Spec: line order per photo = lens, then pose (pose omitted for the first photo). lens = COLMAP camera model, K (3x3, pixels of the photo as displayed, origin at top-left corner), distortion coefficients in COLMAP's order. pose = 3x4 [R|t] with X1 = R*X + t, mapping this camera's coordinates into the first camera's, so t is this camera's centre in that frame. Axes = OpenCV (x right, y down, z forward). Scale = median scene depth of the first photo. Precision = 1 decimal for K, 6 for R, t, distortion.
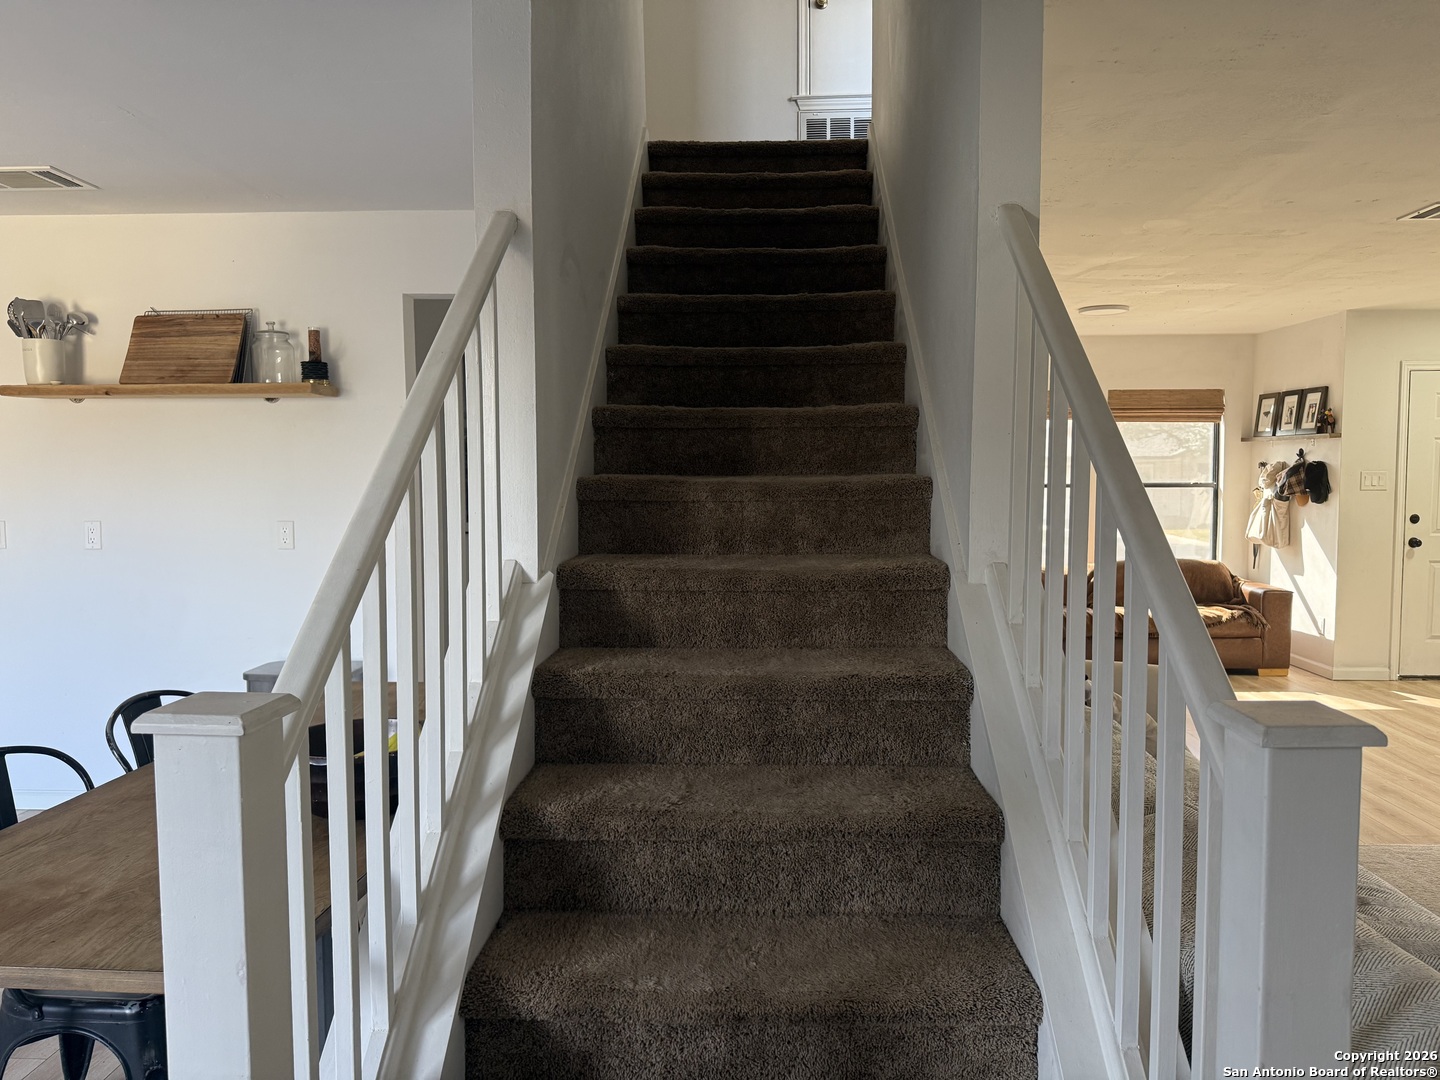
lens RADIAL K [[1004.0, 0, 714.0], [0, 1004.0, 536.2], [0, 0, 1]] dist [0.087304, -0.119898]
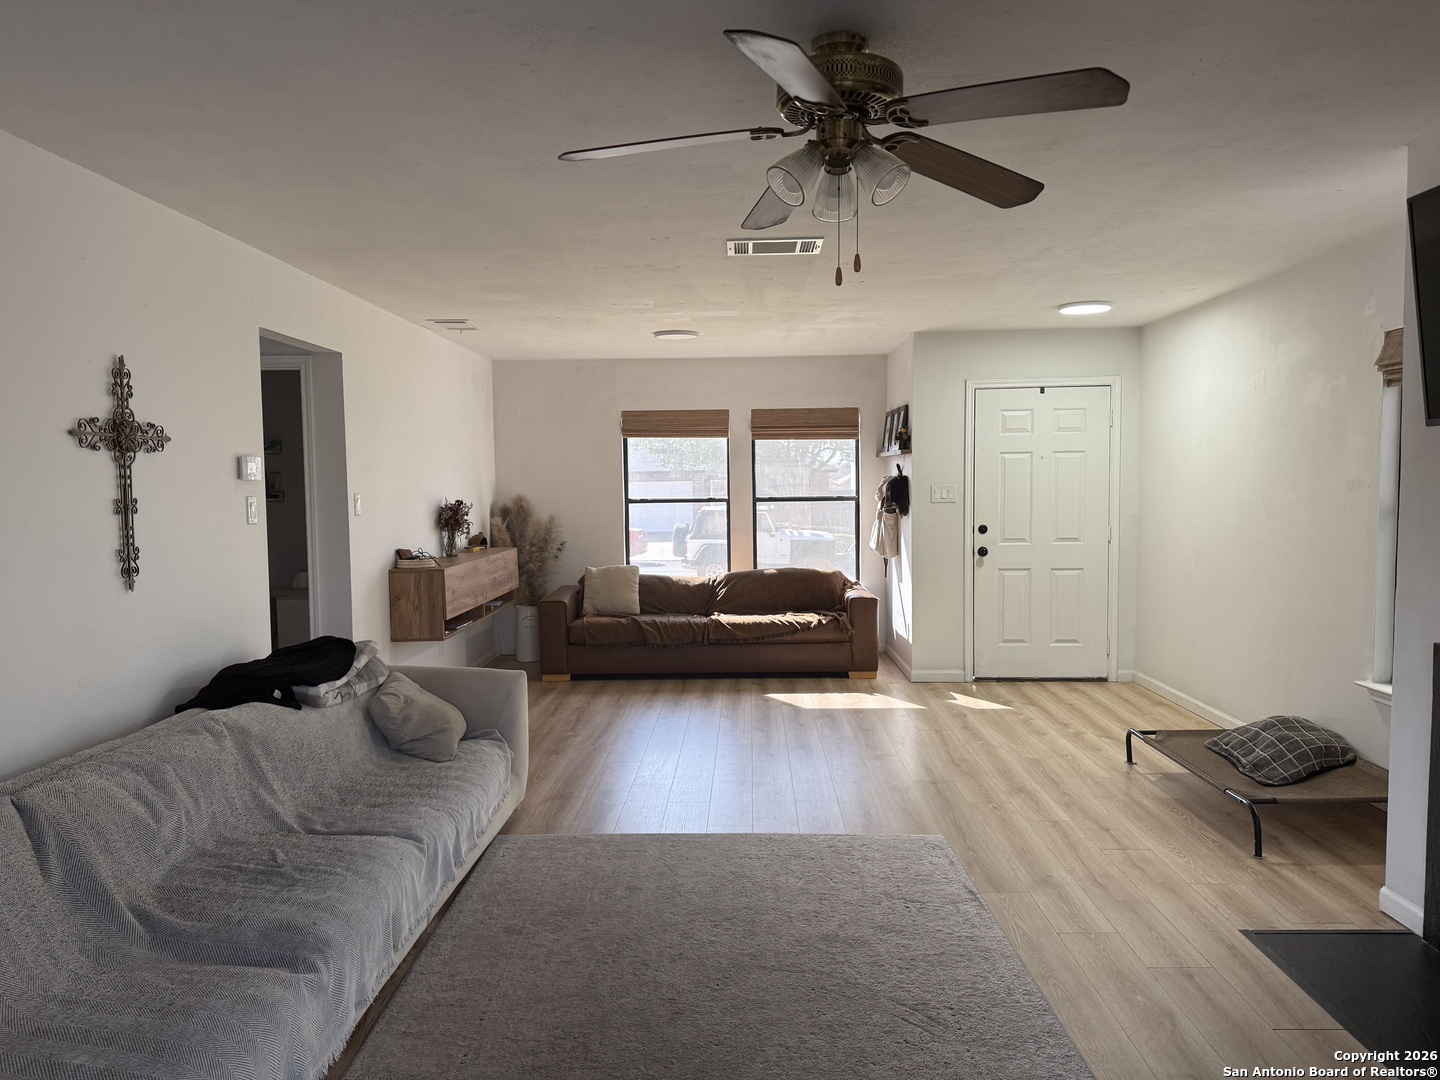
lens RADIAL K [[1004.0, 0, 713.6], [0, 1004.0, 537.1], [0, 0, 1]] dist [0.087304, -0.119898]
pose [[0.999896, -0.009852, 0.010527, 0.383861], [0.009980, 0.999876, -0.012212, 0.001315], [-0.010405, 0.012316, 0.999870, -0.044170]]
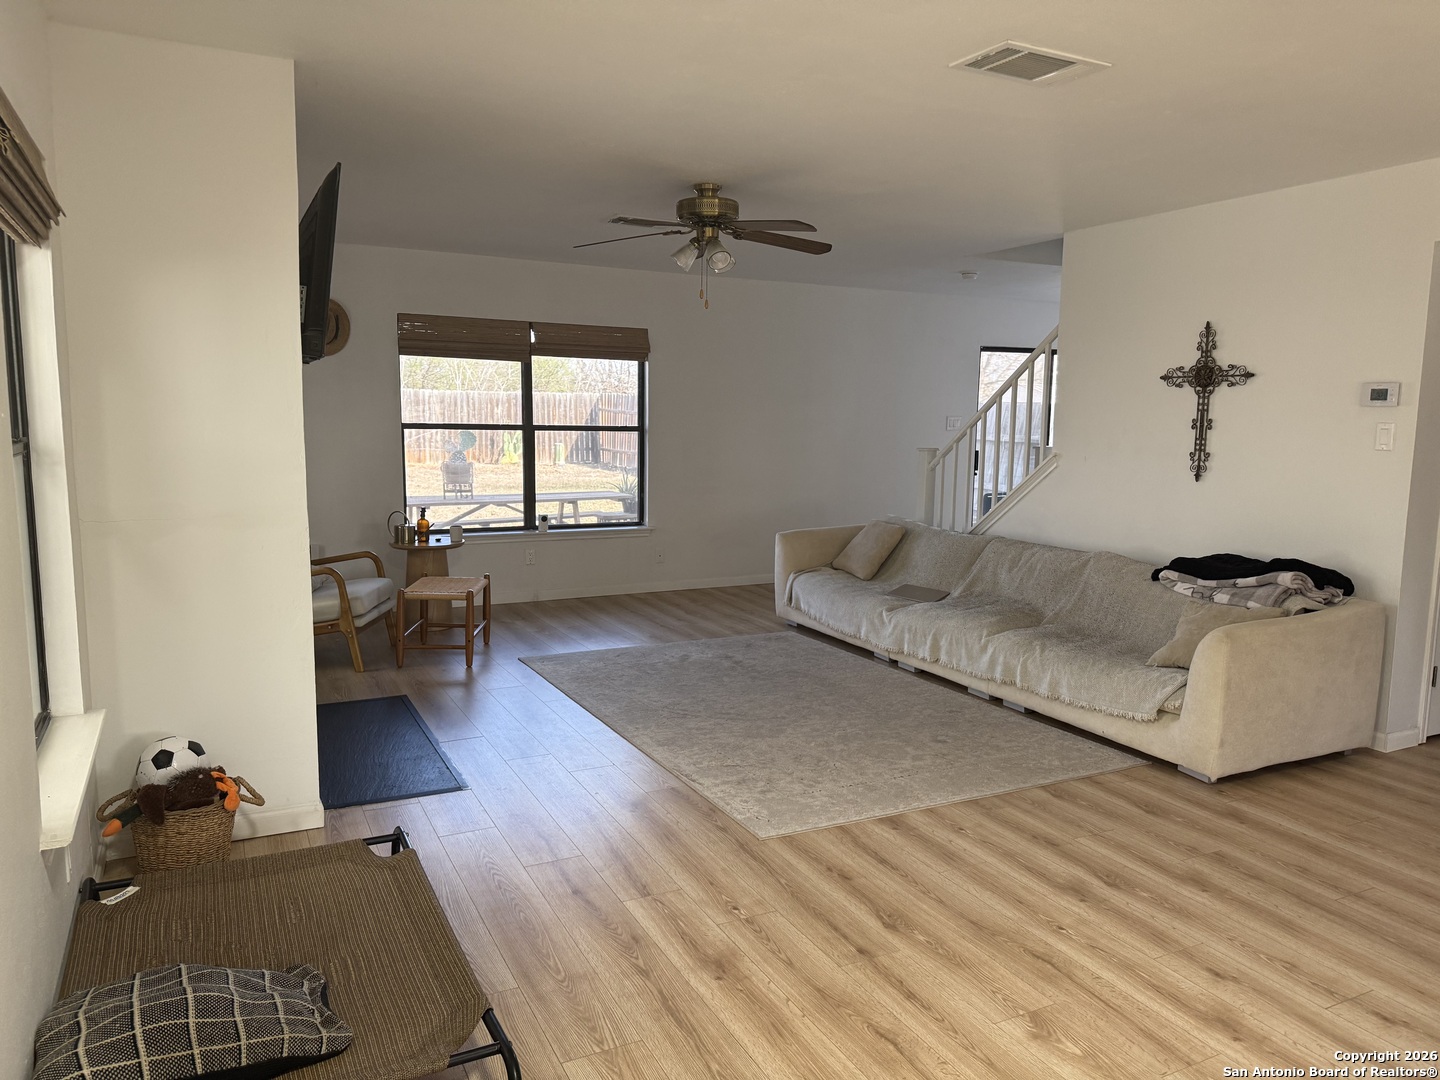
lens RADIAL K [[1004.0, 0, 722.4], [0, 1004.0, 531.1], [0, 0, 1]] dist [0.087304, -0.119898]
pose [[-0.869655, 0.048580, -0.491264, 0.766793], [-0.044560, 0.983359, 0.176125, -0.060243], [0.491644, 0.175058, -0.853018, 0.917723]]
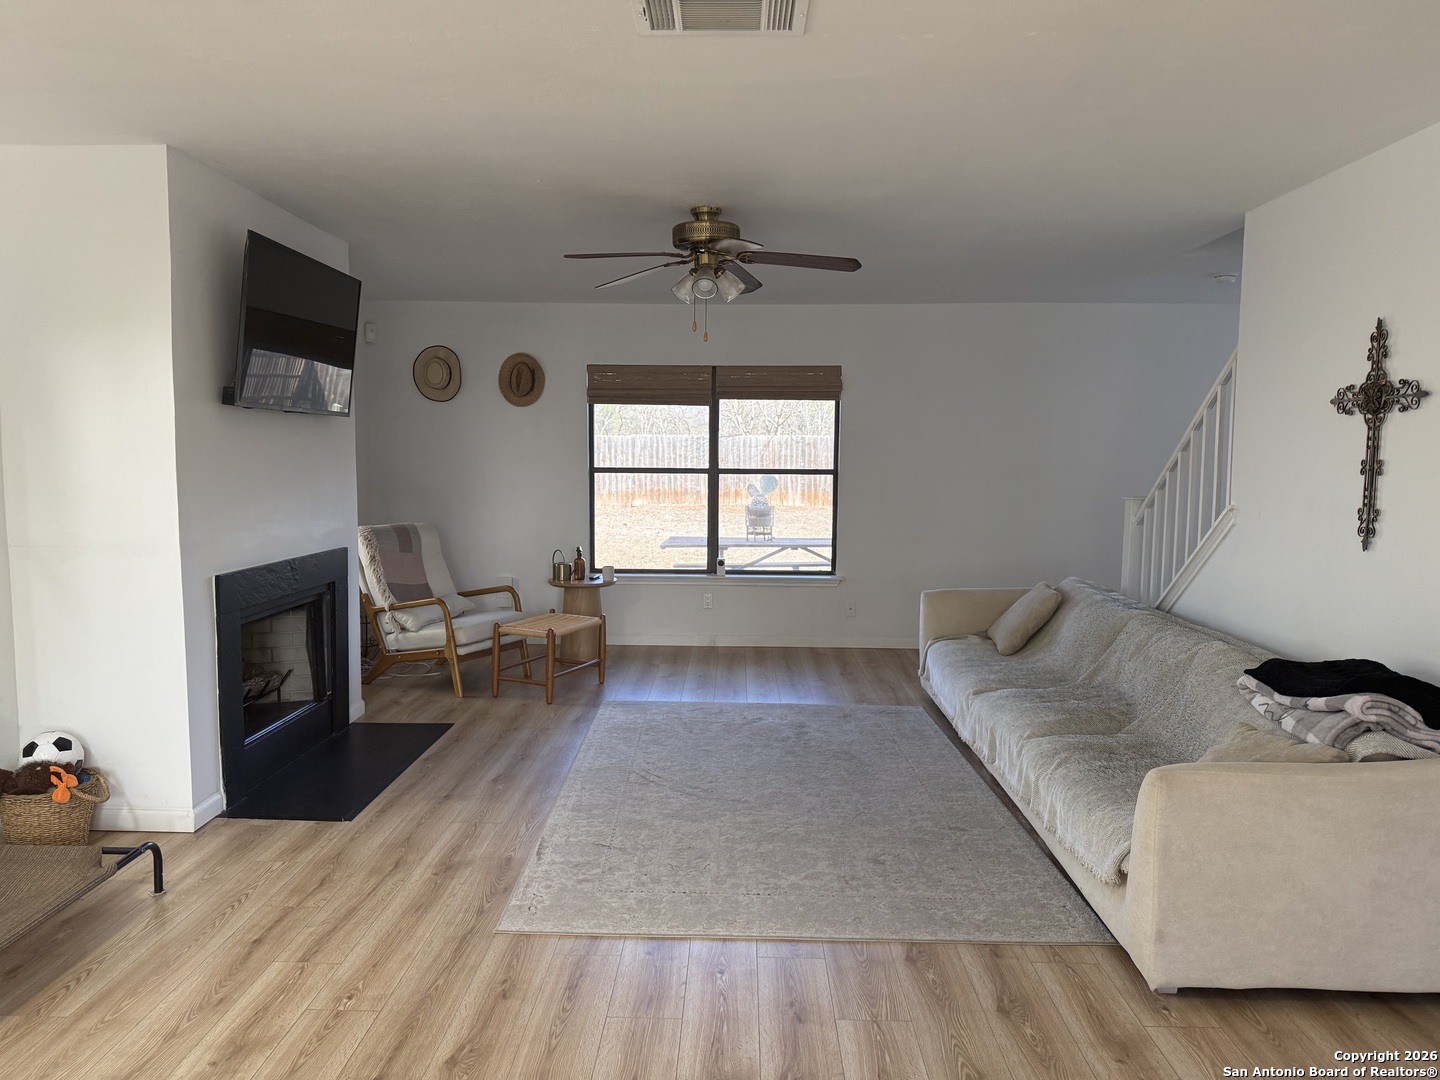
lens RADIAL K [[1004.0, 0, 716.7], [0, 1004.0, 543.1], [0, 0, 1]] dist [0.087304, -0.119898]
pose [[-0.999705, -0.002547, -0.024165, 0.438736], [-0.006319, 0.987528, 0.157317, -0.062415], [0.023463, 0.157424, -0.987252, 0.942572]]
